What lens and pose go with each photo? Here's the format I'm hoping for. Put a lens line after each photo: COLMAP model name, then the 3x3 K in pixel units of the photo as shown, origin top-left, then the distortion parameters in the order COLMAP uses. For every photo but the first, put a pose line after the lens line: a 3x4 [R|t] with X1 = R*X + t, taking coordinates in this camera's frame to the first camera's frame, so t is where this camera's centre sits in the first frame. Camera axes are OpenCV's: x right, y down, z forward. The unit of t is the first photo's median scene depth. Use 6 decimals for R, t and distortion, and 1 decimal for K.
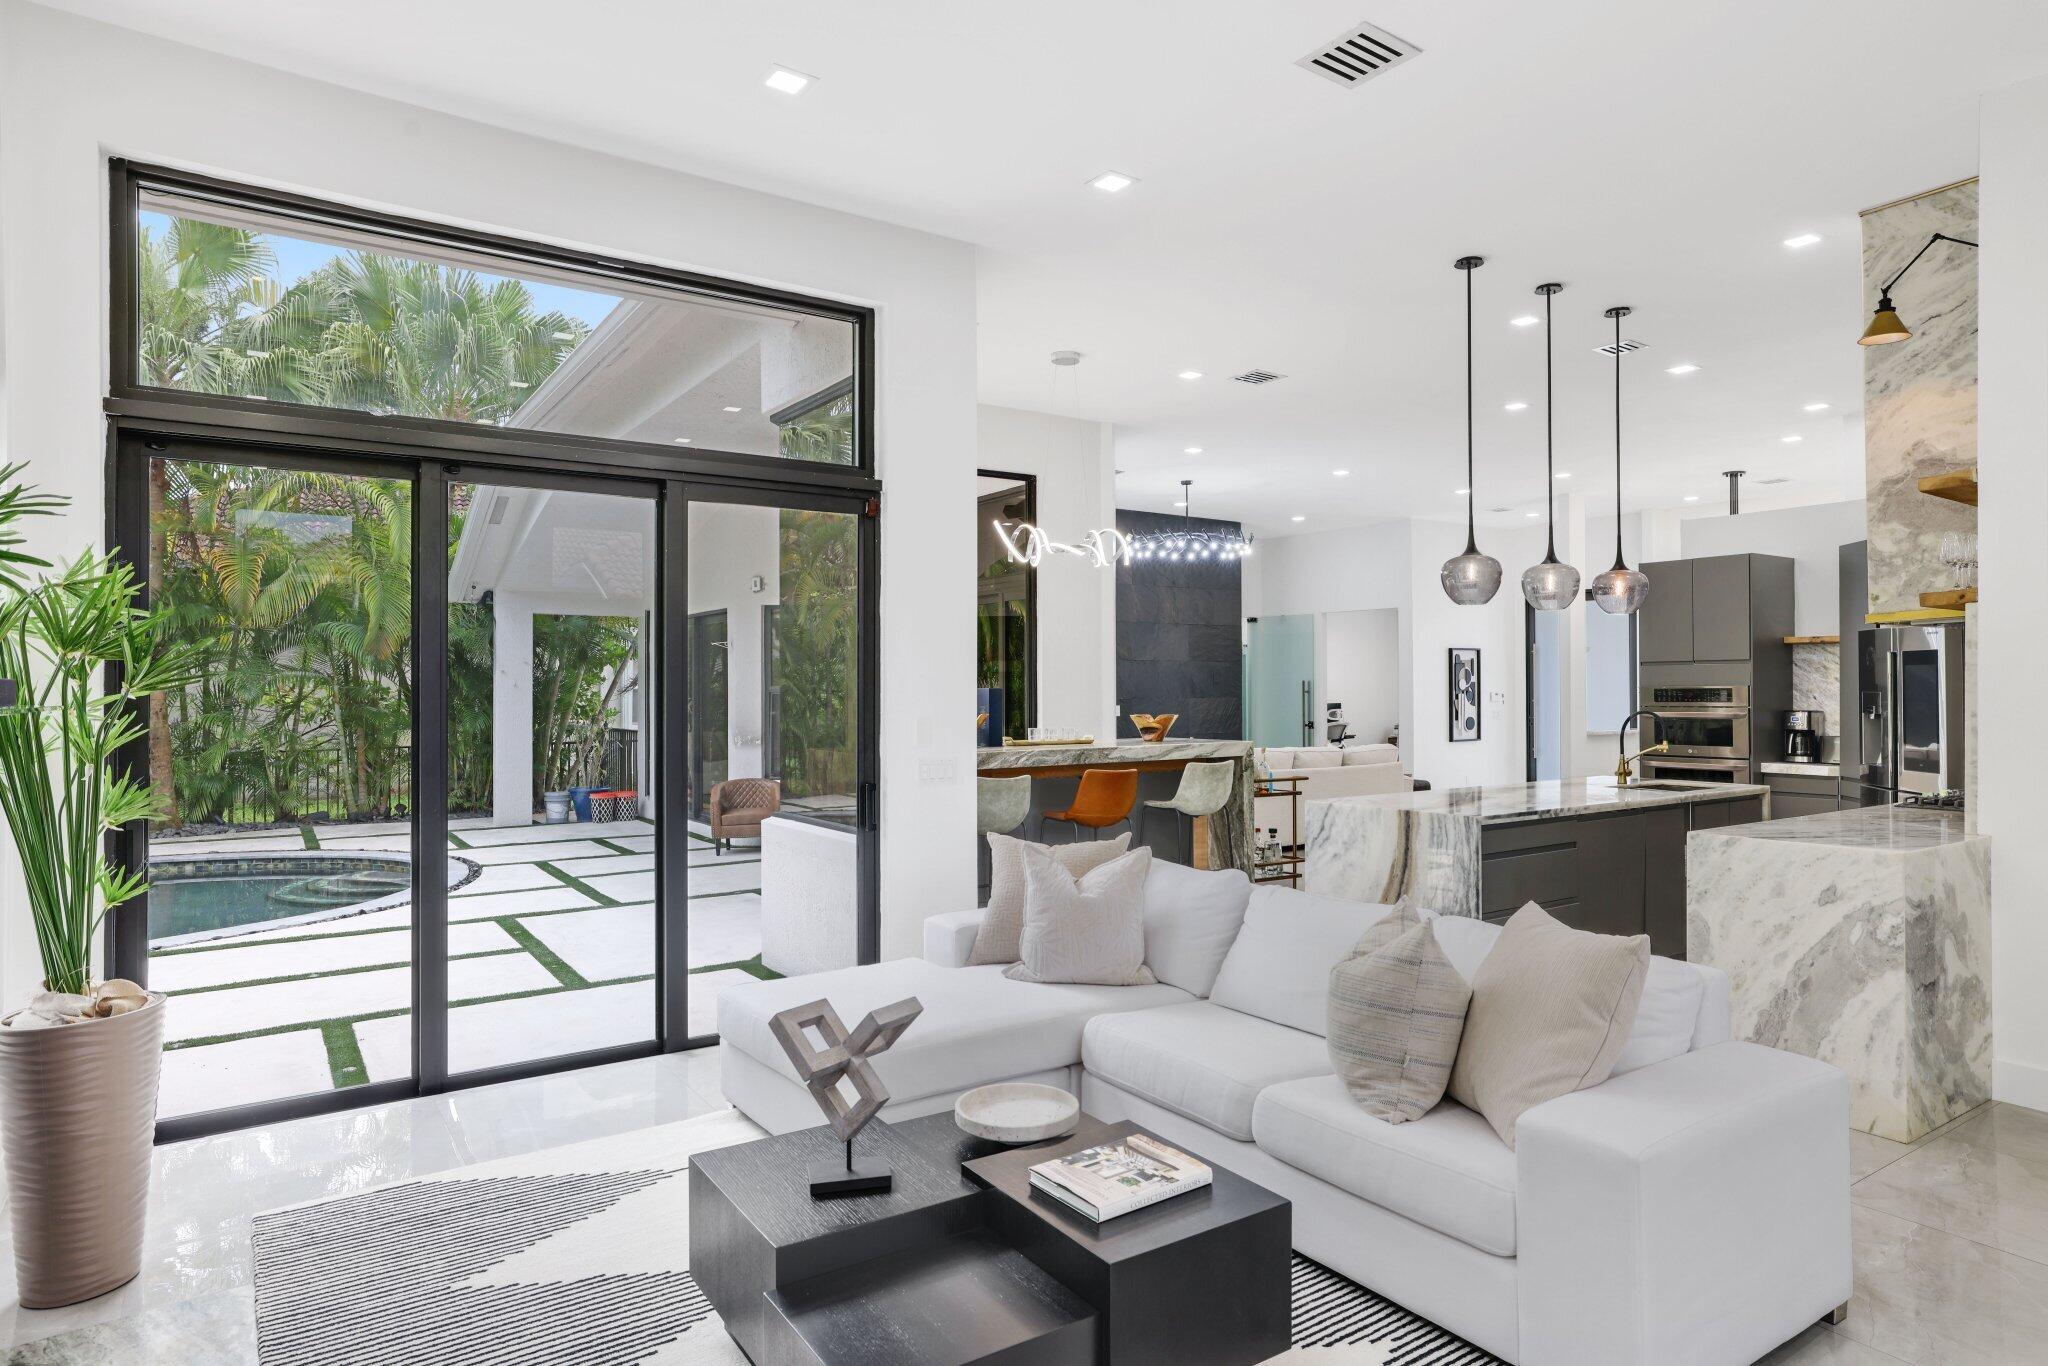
lens RADIAL K [[1178.6, 0, 1041.8], [0, 1178.6, 676.9], [0, 0, 1]] dist [-0.032399, 0.040880]
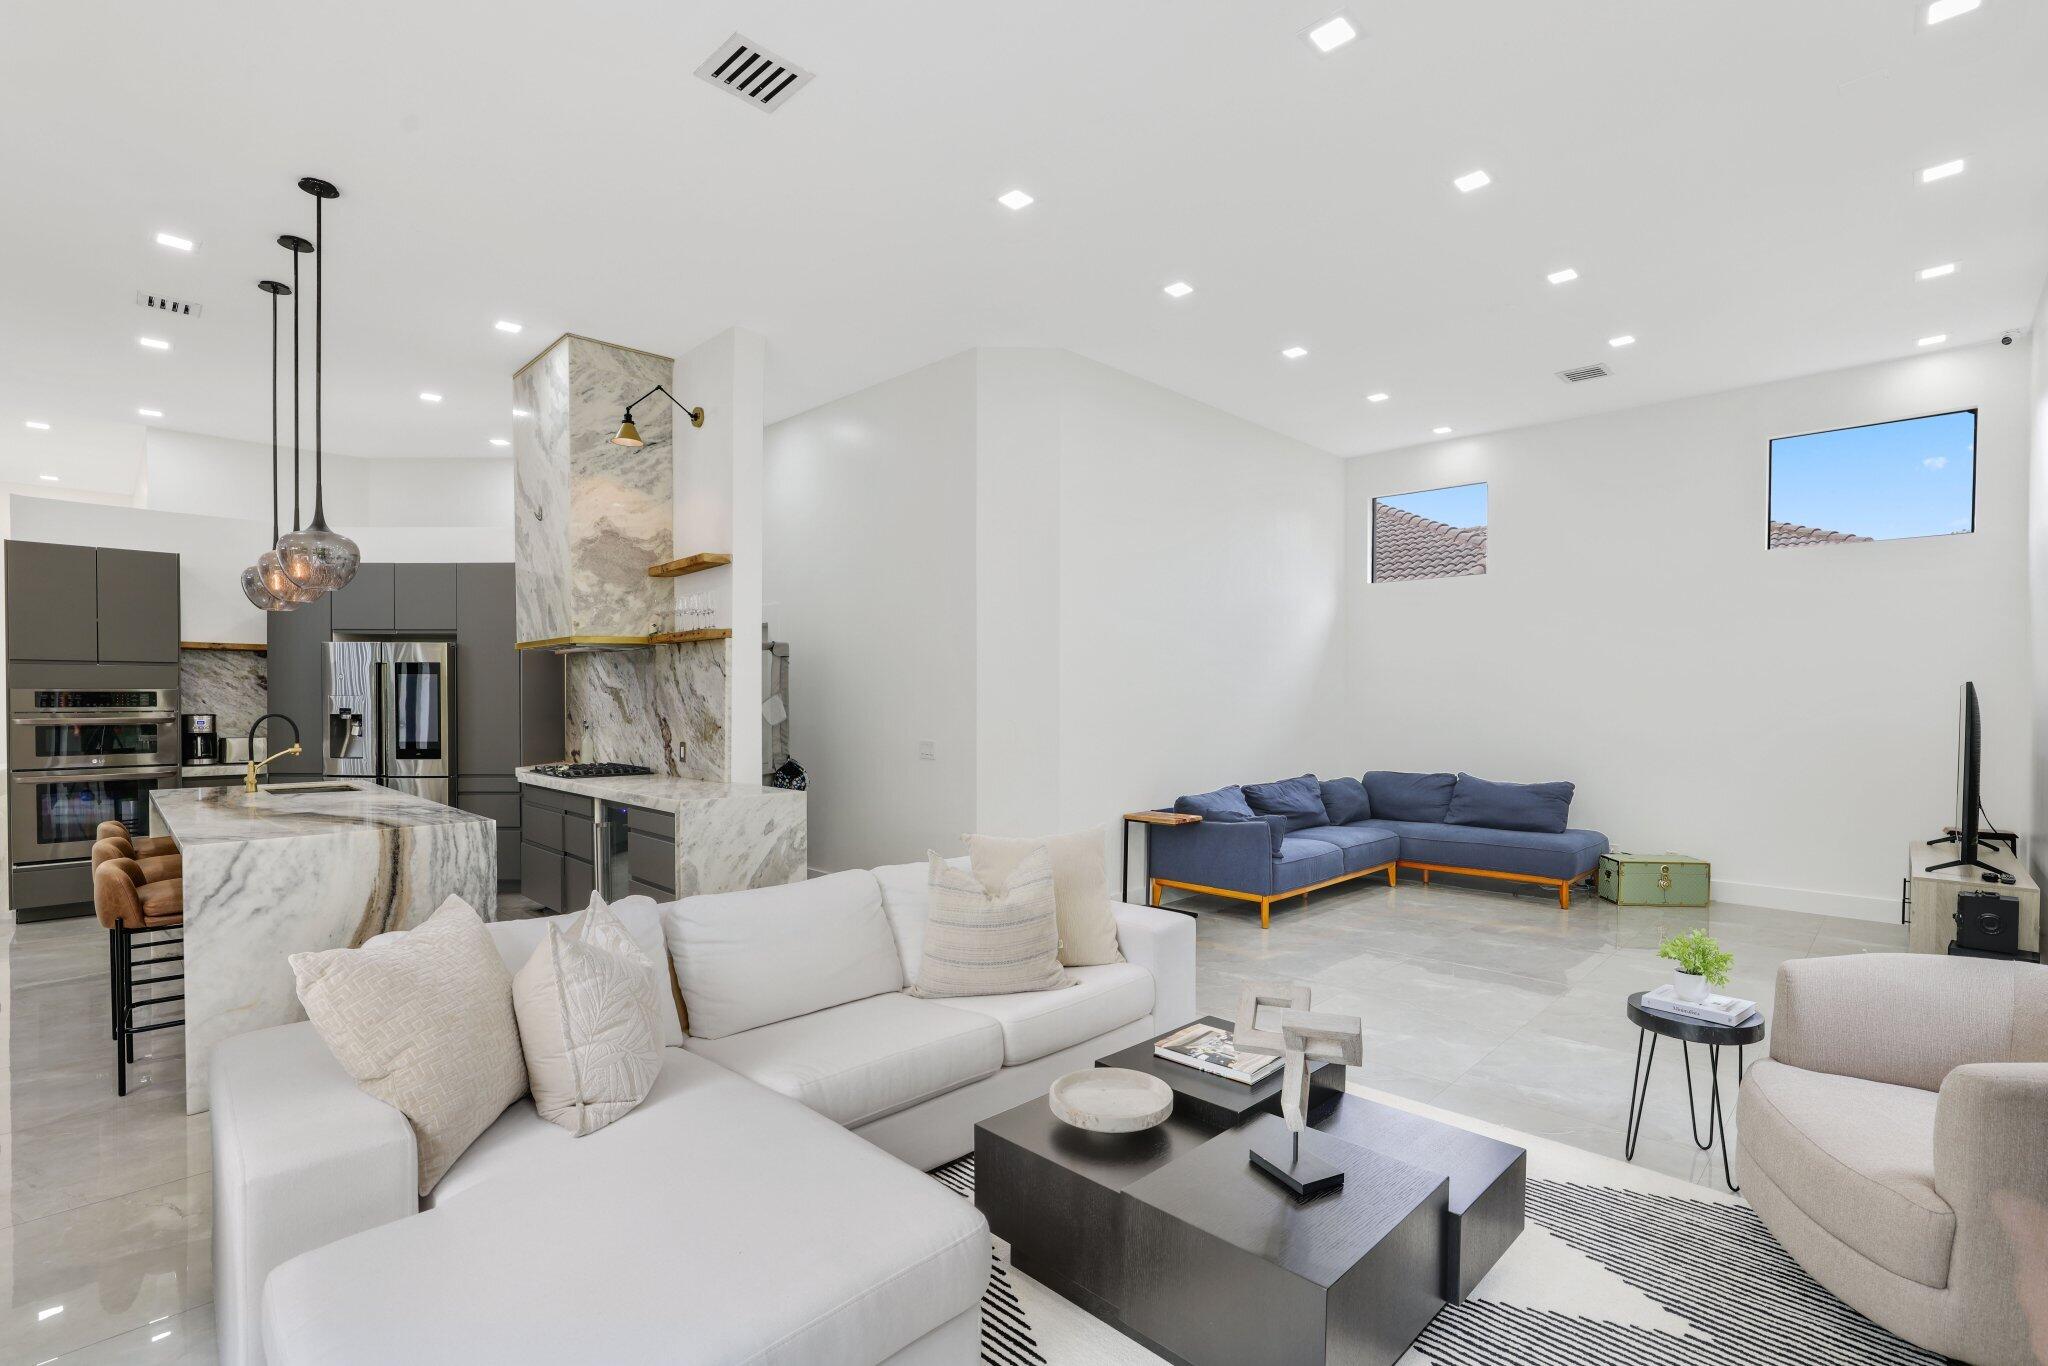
lens RADIAL K [[940.2, 0, 1041.6], [0, 940.2, 709.0], [0, 0, 1]] dist [-0.027987, 0.000818]
pose [[-0.195580, -0.007194, 0.980661, -0.433629], [-0.011779, 0.999918, 0.004987, 0.017626], [-0.980617, -0.010576, -0.195649, 0.664847]]
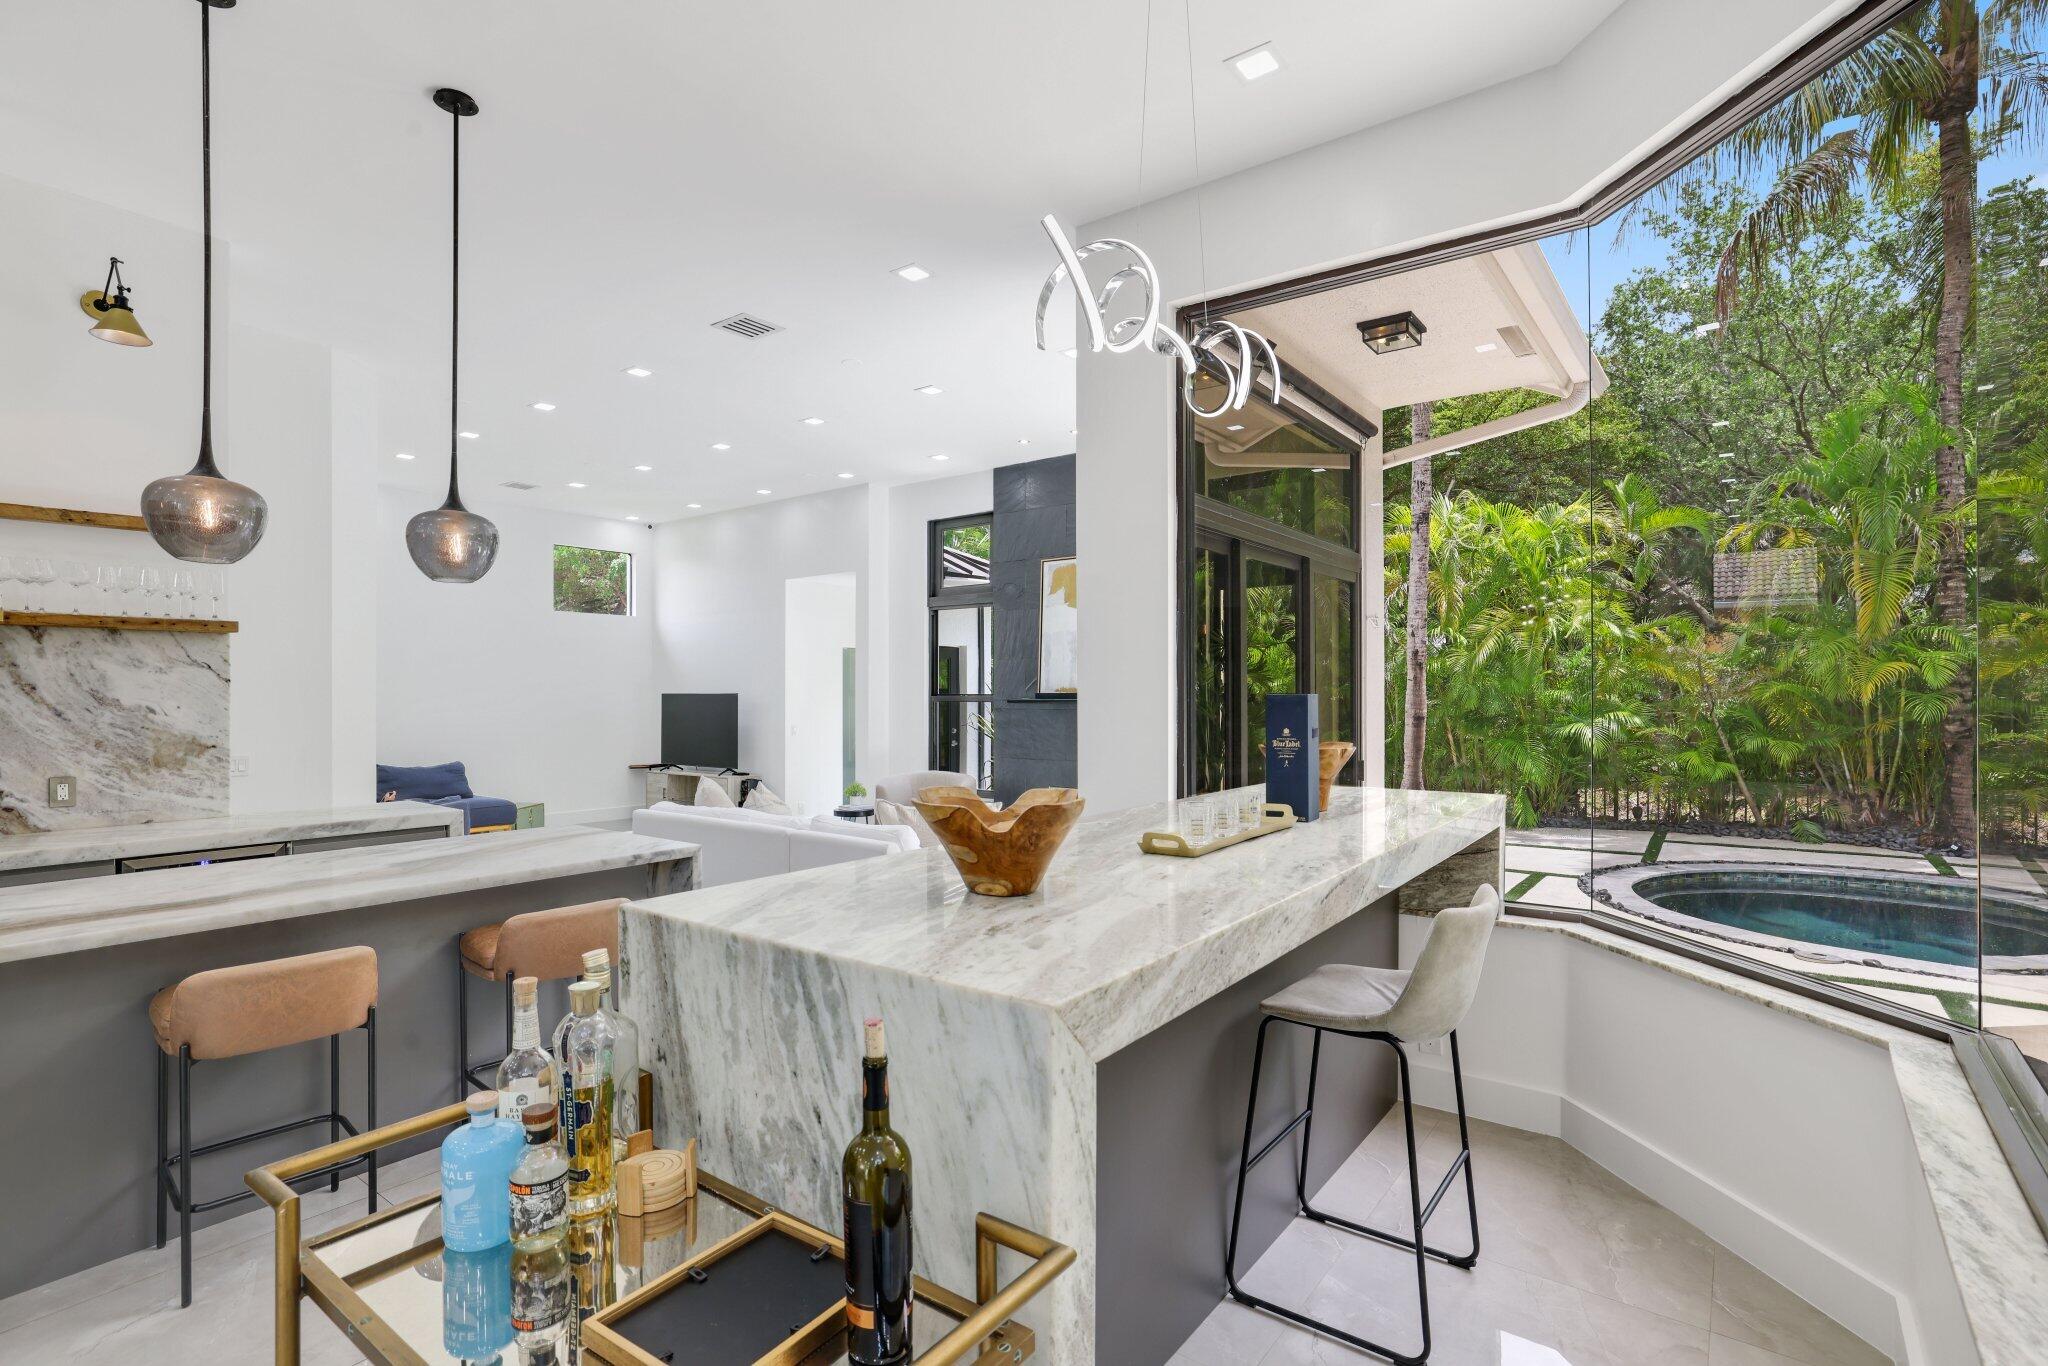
lens RADIAL K [[971.1, 0, 1030.8], [0, 971.1, 694.2], [0, 0, 1]] dist [-0.037813, 0.020277]
pose [[-0.947622, 0.005288, -0.319351, 0.240616], [0.009115, 0.999903, -0.010490, 0.017136], [0.319264, -0.012852, -0.947579, 1.796894]]
